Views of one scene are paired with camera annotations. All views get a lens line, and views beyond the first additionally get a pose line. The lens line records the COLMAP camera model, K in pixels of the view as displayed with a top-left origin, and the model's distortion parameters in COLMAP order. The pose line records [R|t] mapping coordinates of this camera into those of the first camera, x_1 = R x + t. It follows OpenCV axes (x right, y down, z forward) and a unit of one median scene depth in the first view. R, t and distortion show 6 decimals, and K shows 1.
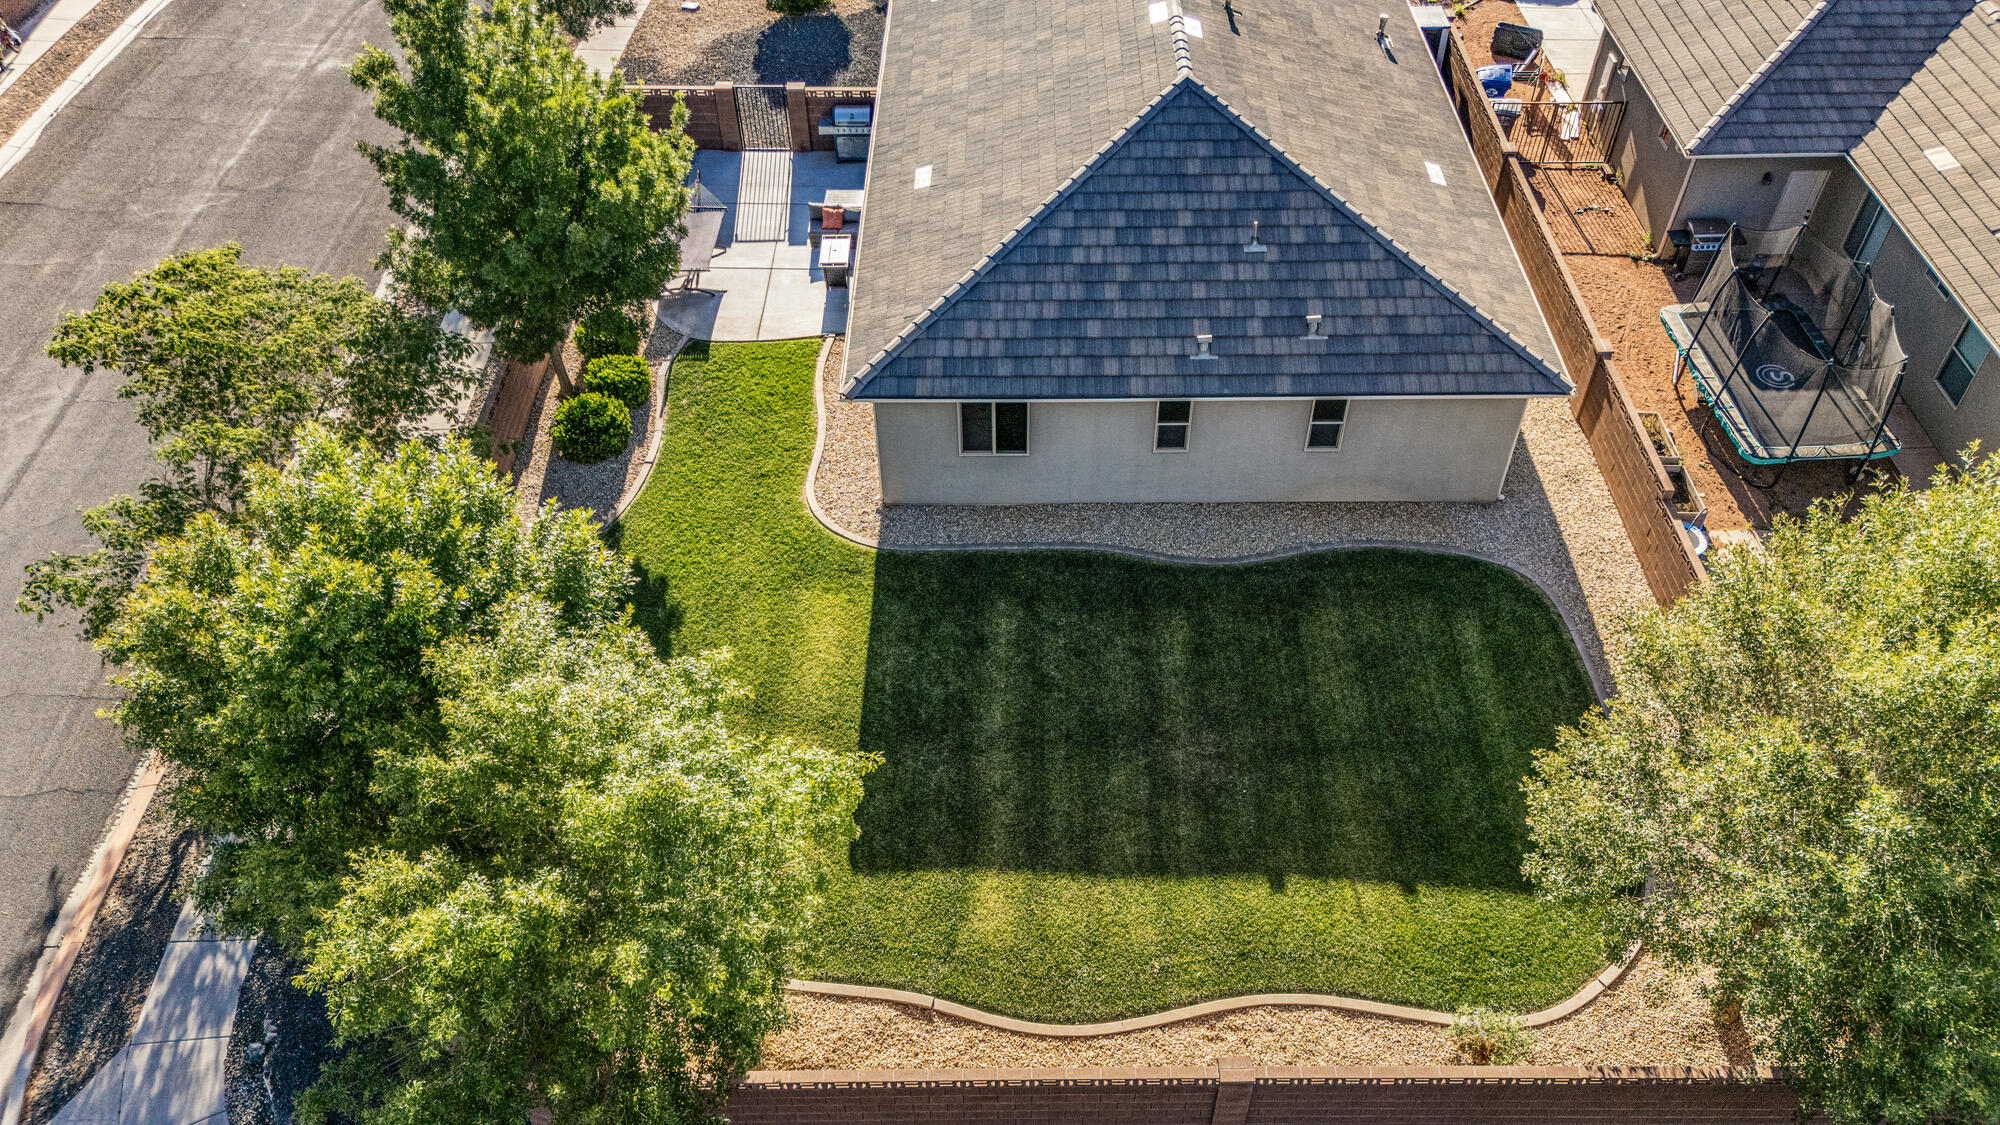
lens RADIAL K [[1454.1, 0, 1004.4], [0, 1454.1, 551.1], [0, 0, 1]] dist [0.116646, -0.176491]
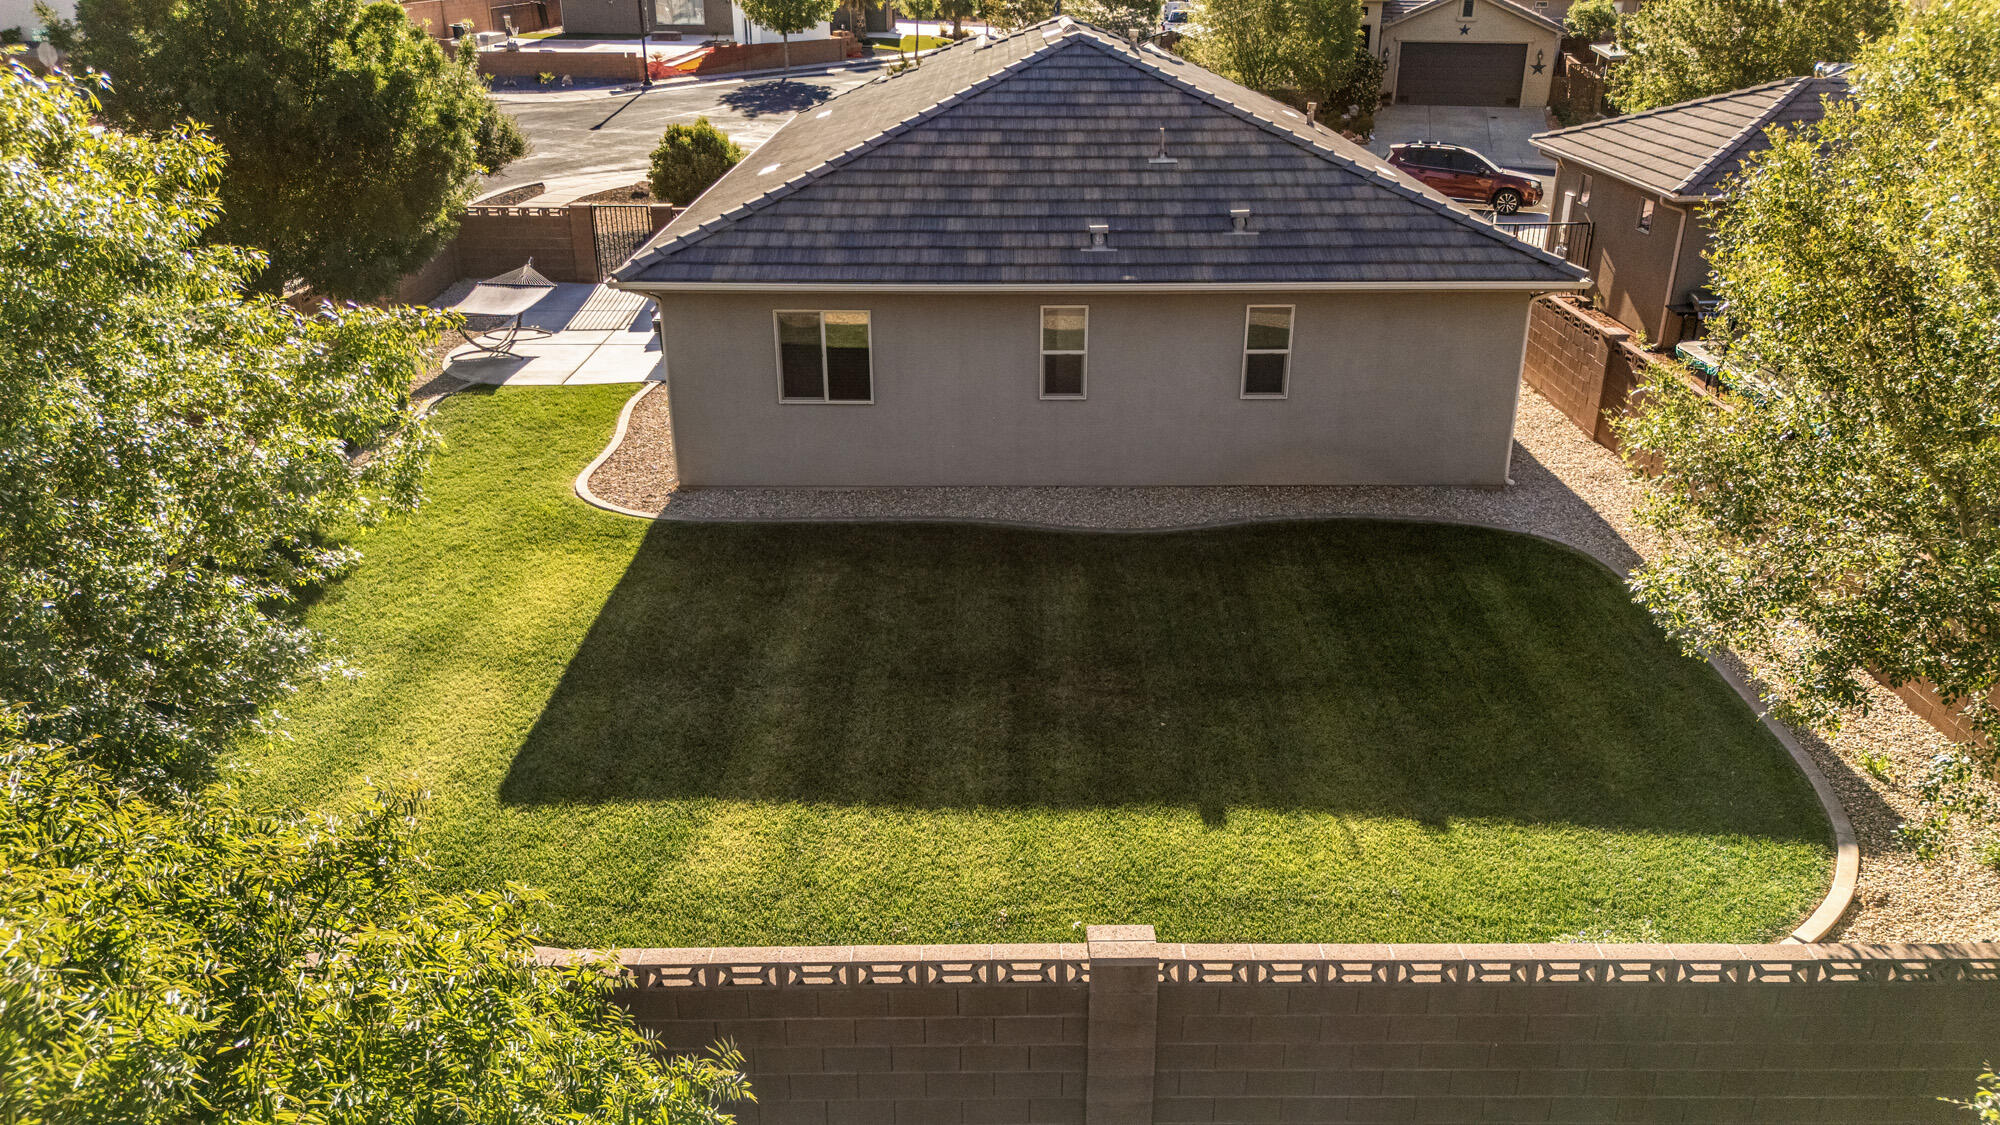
lens RADIAL K [[1457.1, 0, 1006.1], [0, 1457.1, 565.9], [0, 0, 1]] dist [0.086368, -0.087303]
pose [[0.999943, 0.005476, 0.009142, 0.081506], [-0.001592, 0.924980, -0.380011, 0.305968], [-0.010537, 0.379975, 0.924937, 0.354741]]
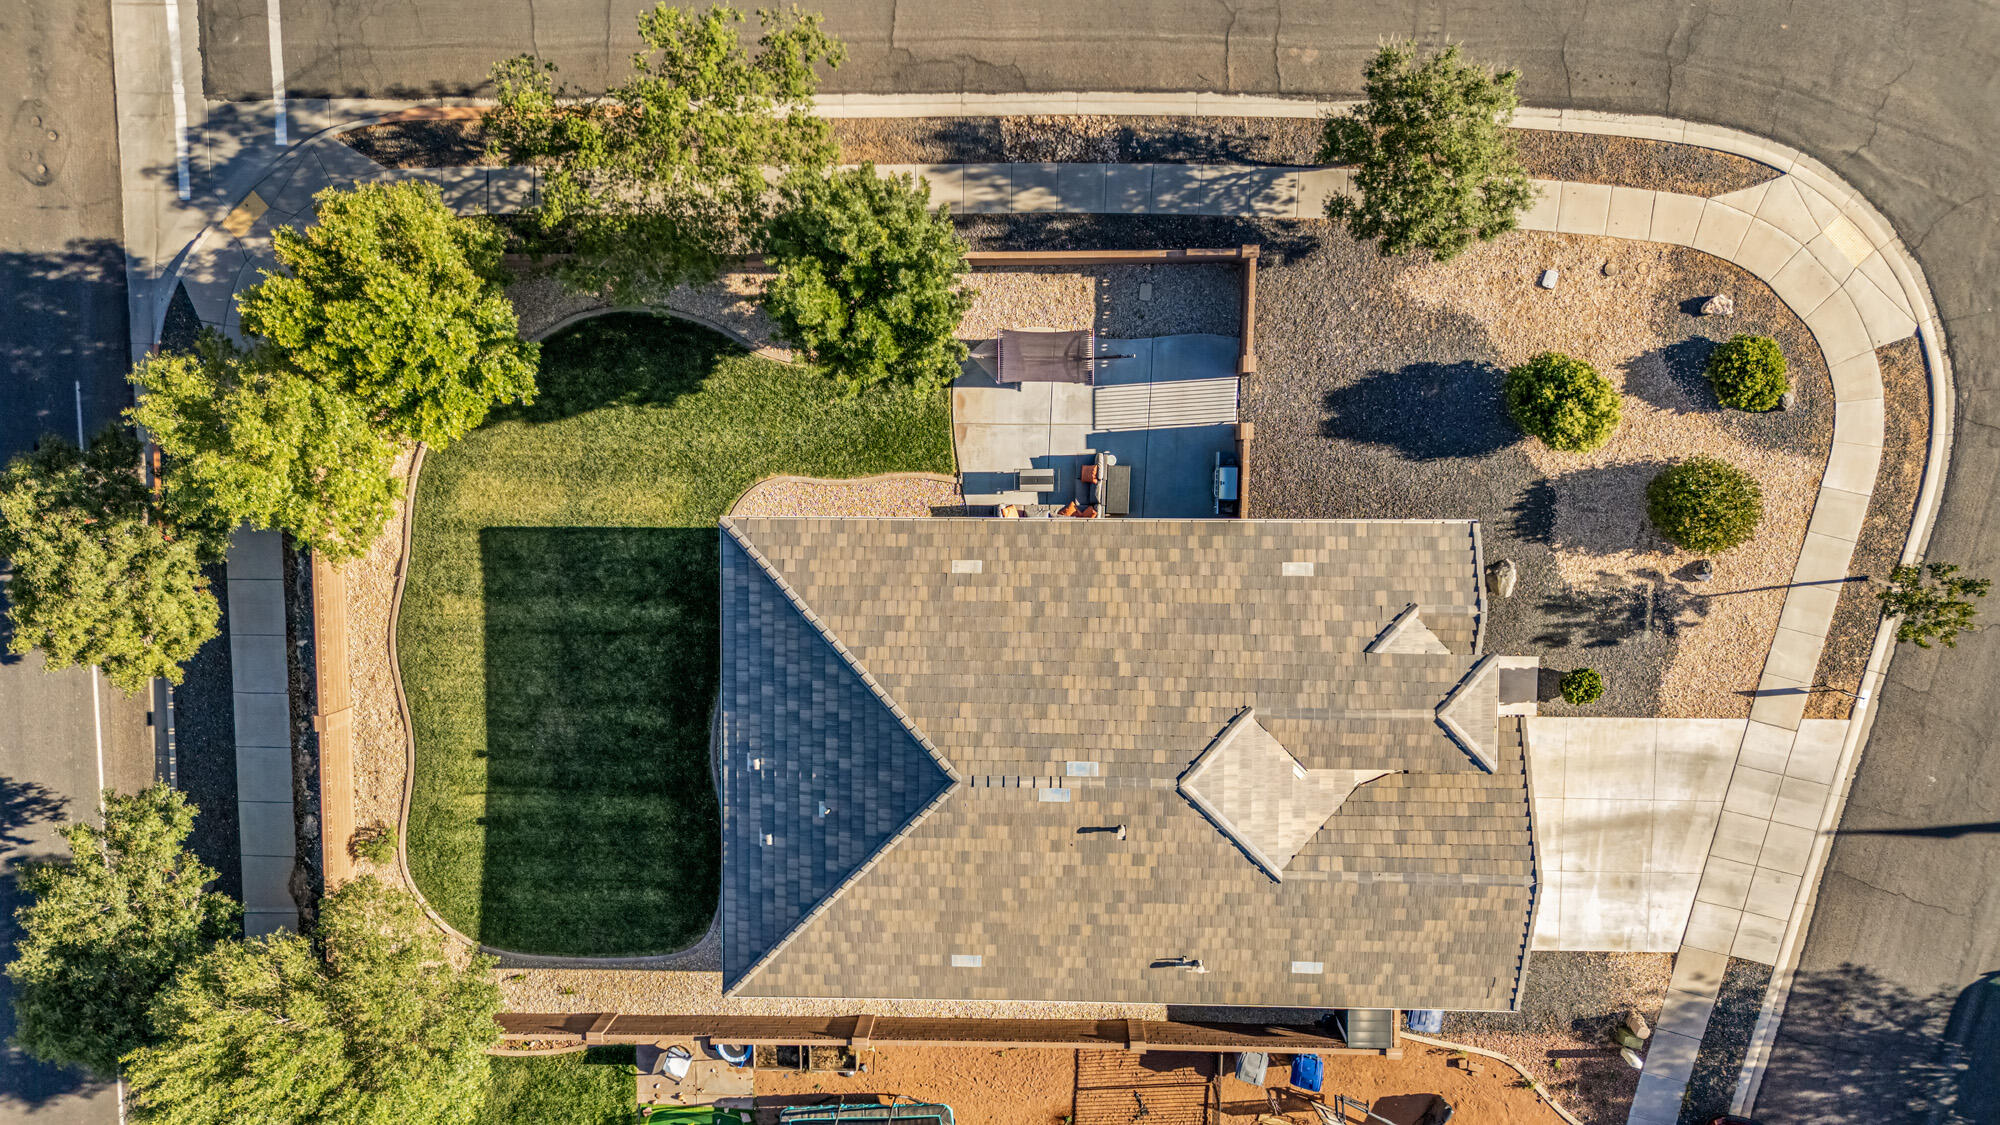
lens RADIAL K [[1454.1, 0, 1004.4], [0, 1454.1, 551.1], [0, 0, 1]] dist [0.116646, -0.176491]
pose [[0.003398, 0.997297, 0.073396, -0.183278], [-0.679151, -0.051571, 0.732184, -1.371179], [0.733990, -0.052335, 0.677141, 0.193603]]
